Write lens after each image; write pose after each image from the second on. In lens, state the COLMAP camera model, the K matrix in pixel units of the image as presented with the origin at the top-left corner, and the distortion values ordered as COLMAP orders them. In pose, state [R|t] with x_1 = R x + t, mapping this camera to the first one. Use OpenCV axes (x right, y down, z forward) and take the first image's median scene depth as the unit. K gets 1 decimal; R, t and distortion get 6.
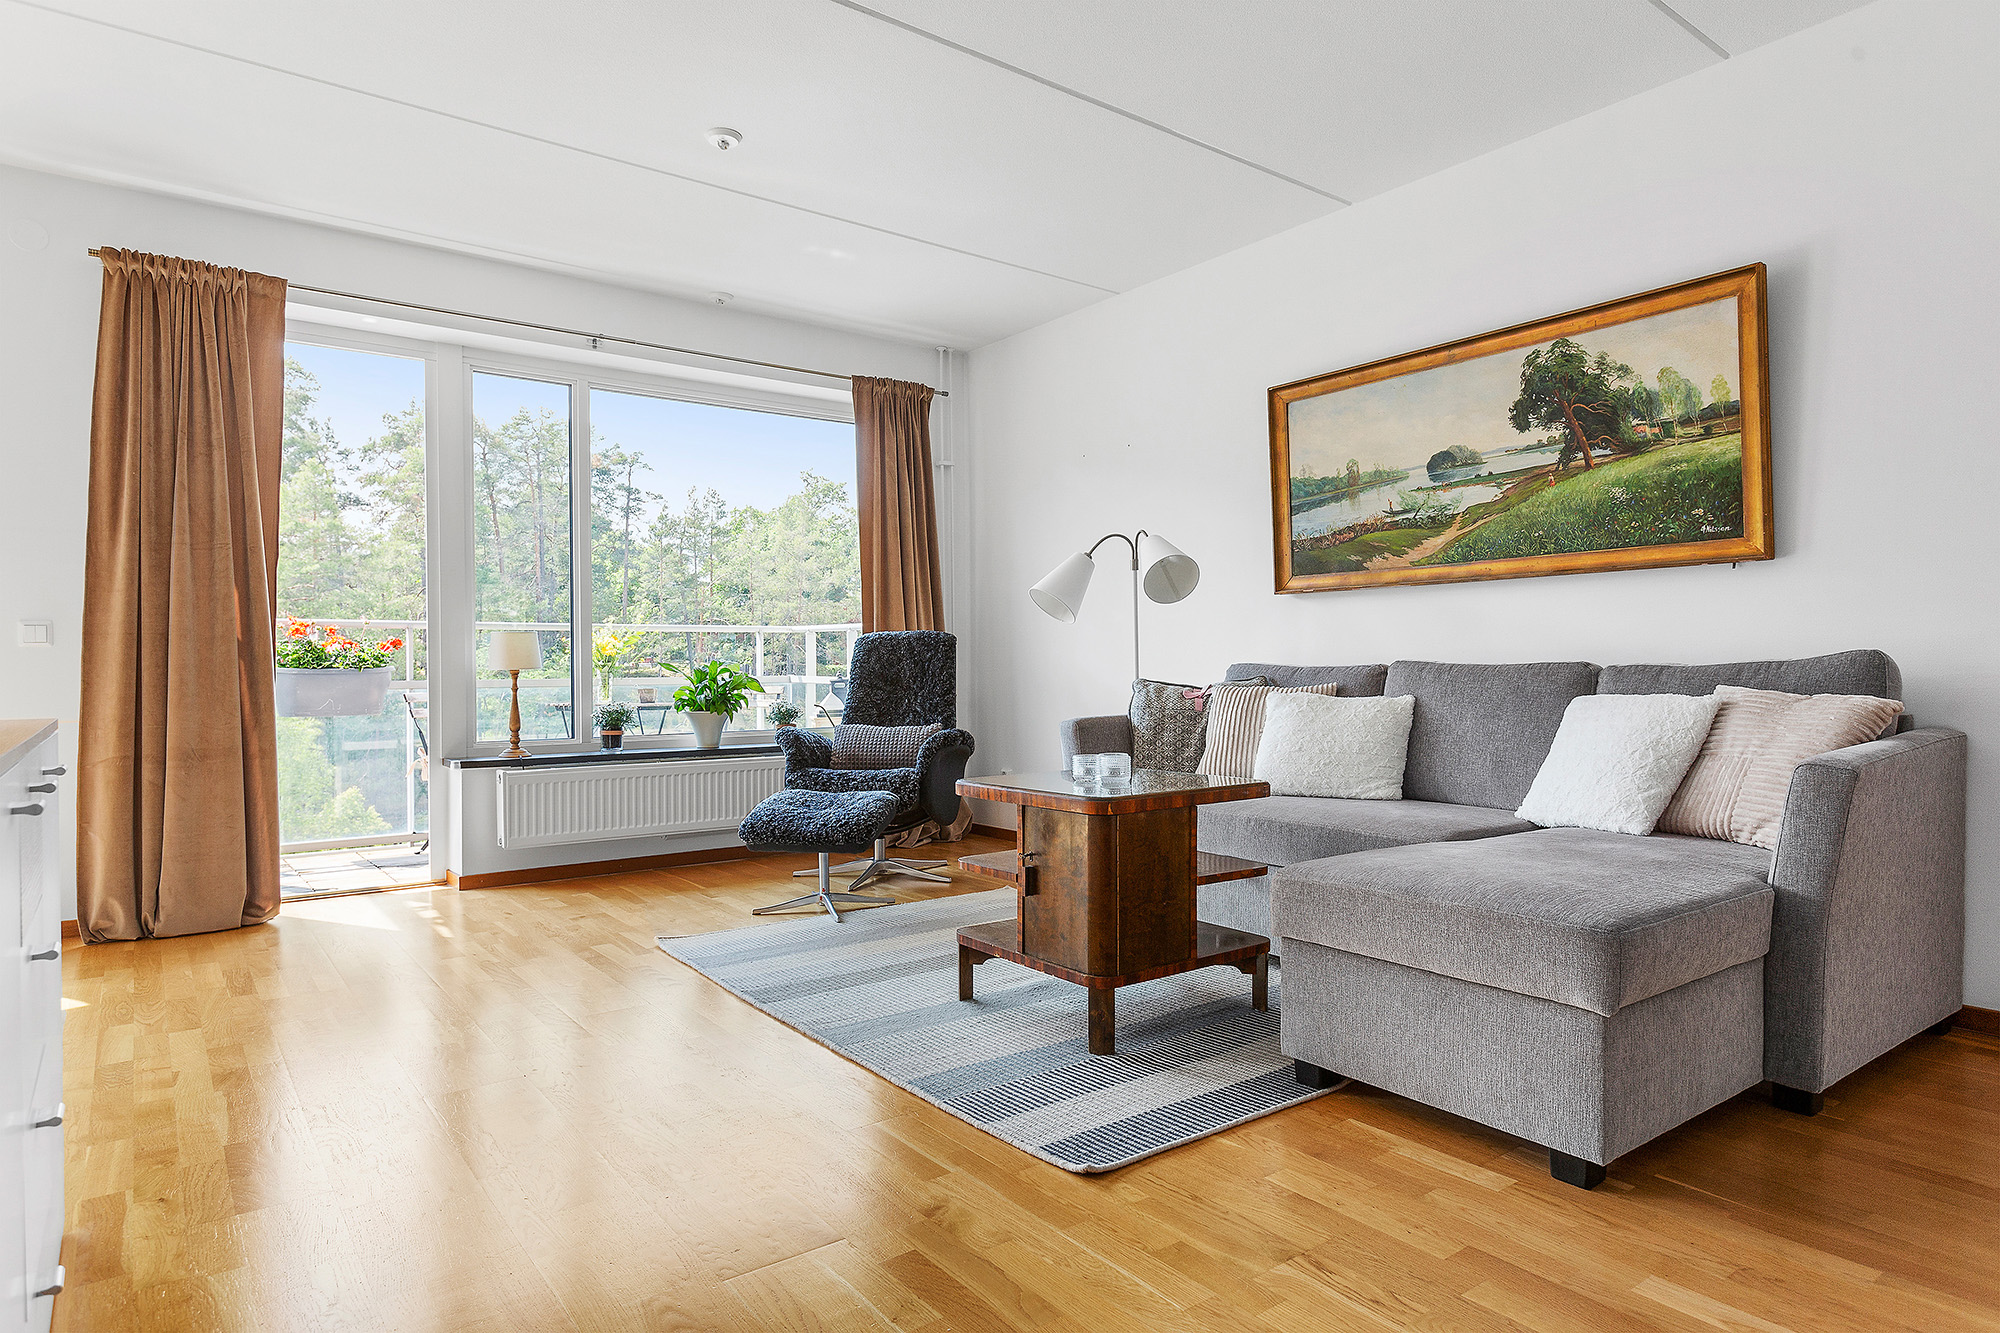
lens RADIAL K [[1144.7, 0, 998.8], [0, 1144.7, 669.4], [0, 0, 1]] dist [0.033879, 0.000526]
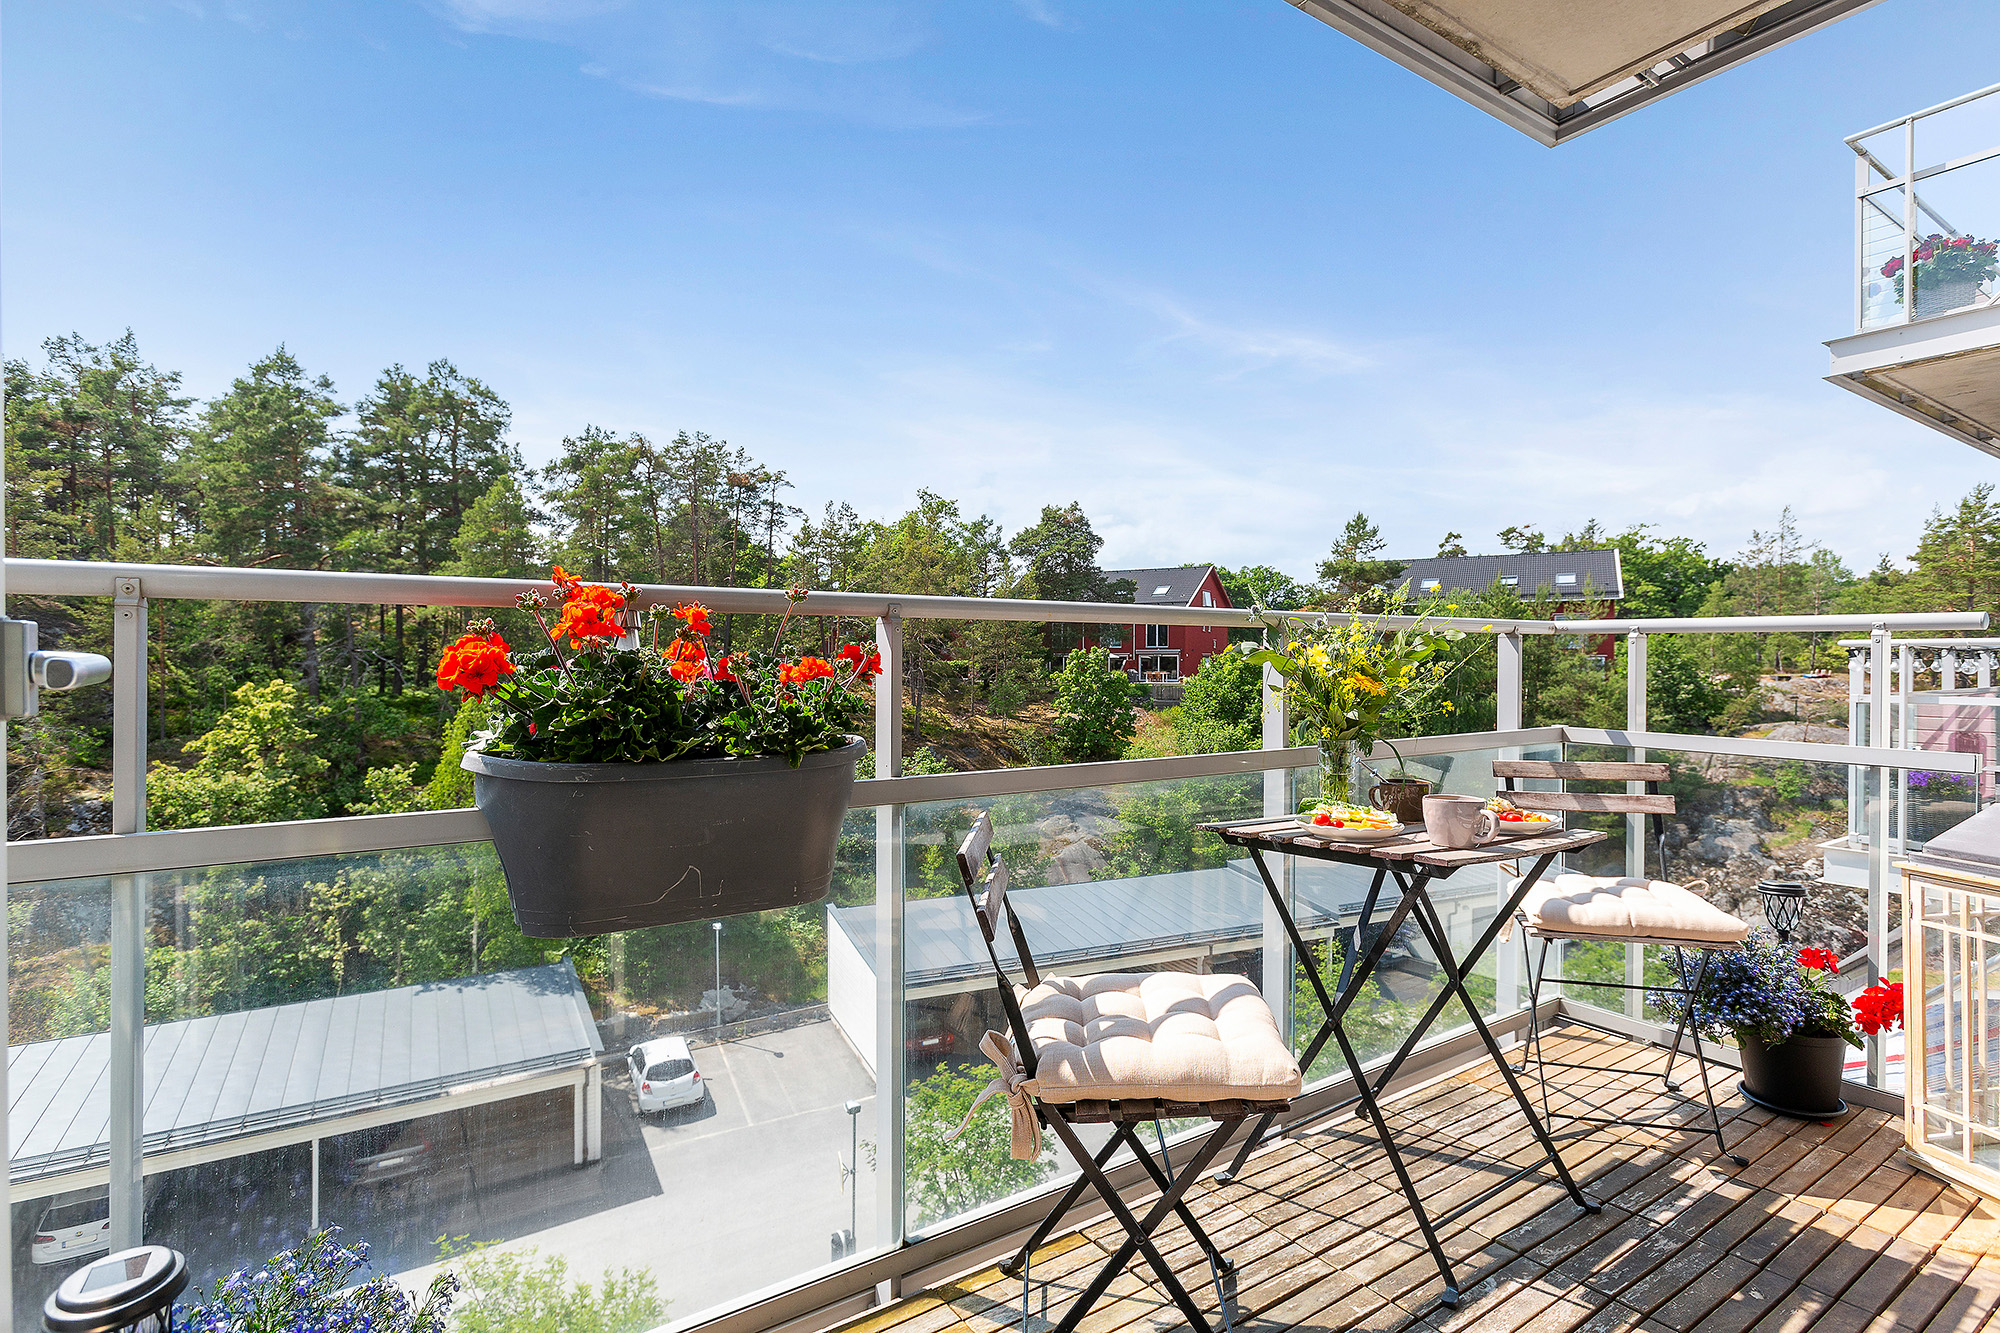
lens RADIAL K [[974.3, 0, 1006.2], [0, 974.3, 667.8], [0, 0, 1]] dist [-0.000087, 0.000763]
pose [[0.998479, 0.007195, -0.054658, -0.817279], [-0.007054, 0.999971, 0.002774, -0.037973], [0.054676, -0.002385, 0.998501, 1.288374]]
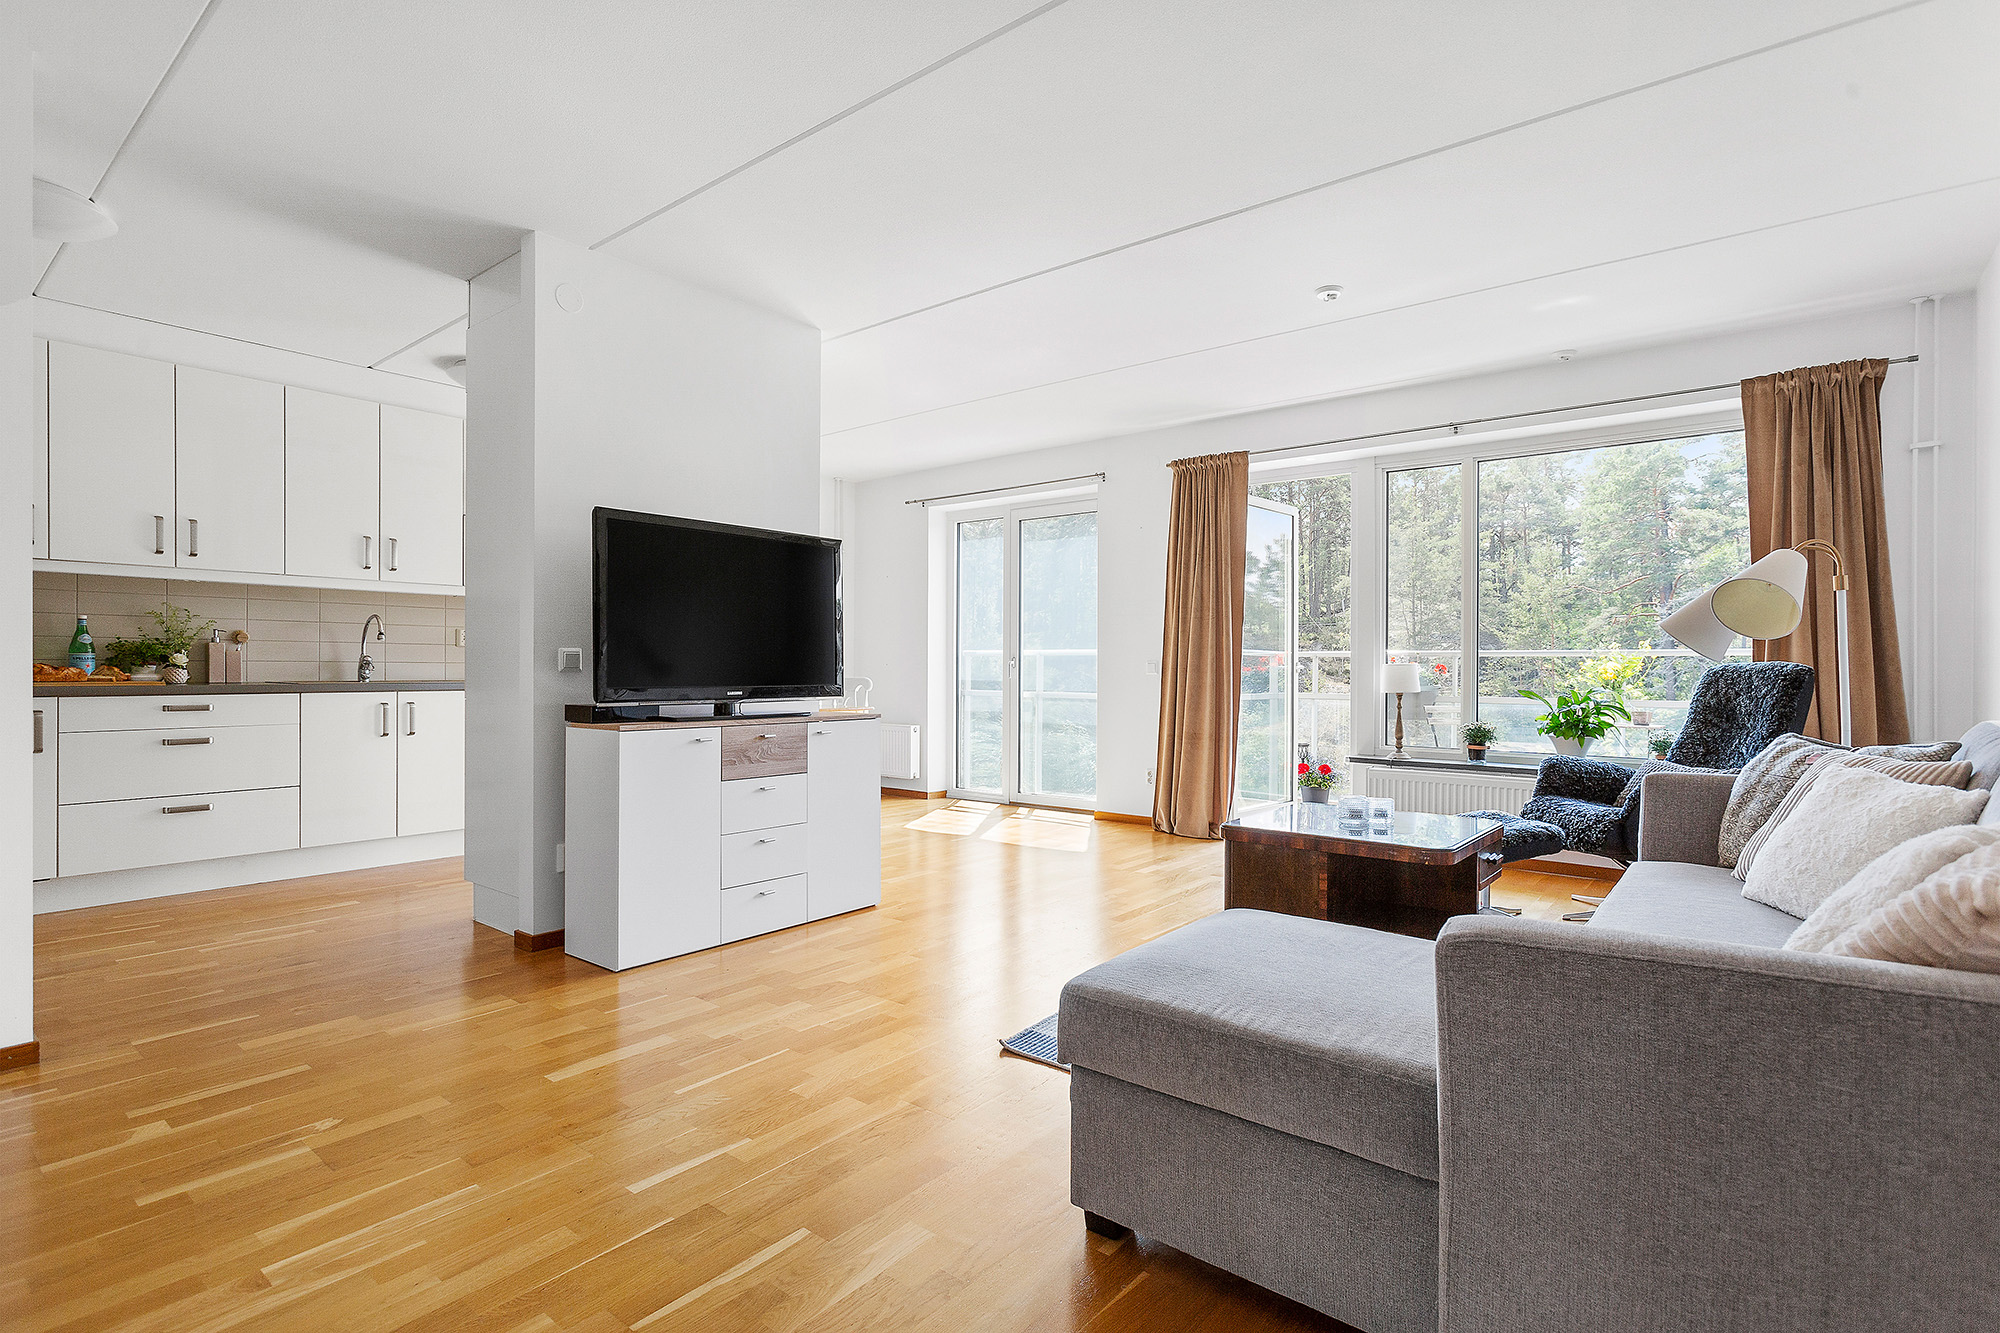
lens RADIAL K [[974.3, 0, 999.4], [0, 974.3, 662.6], [0, 0, 1]] dist [-0.000087, 0.000763]
pose [[0.260829, 0.003597, -0.965378, 0.669149], [-0.010947, 0.999940, 0.000768, -0.036729], [0.965323, 0.010367, 0.260853, 0.332586]]
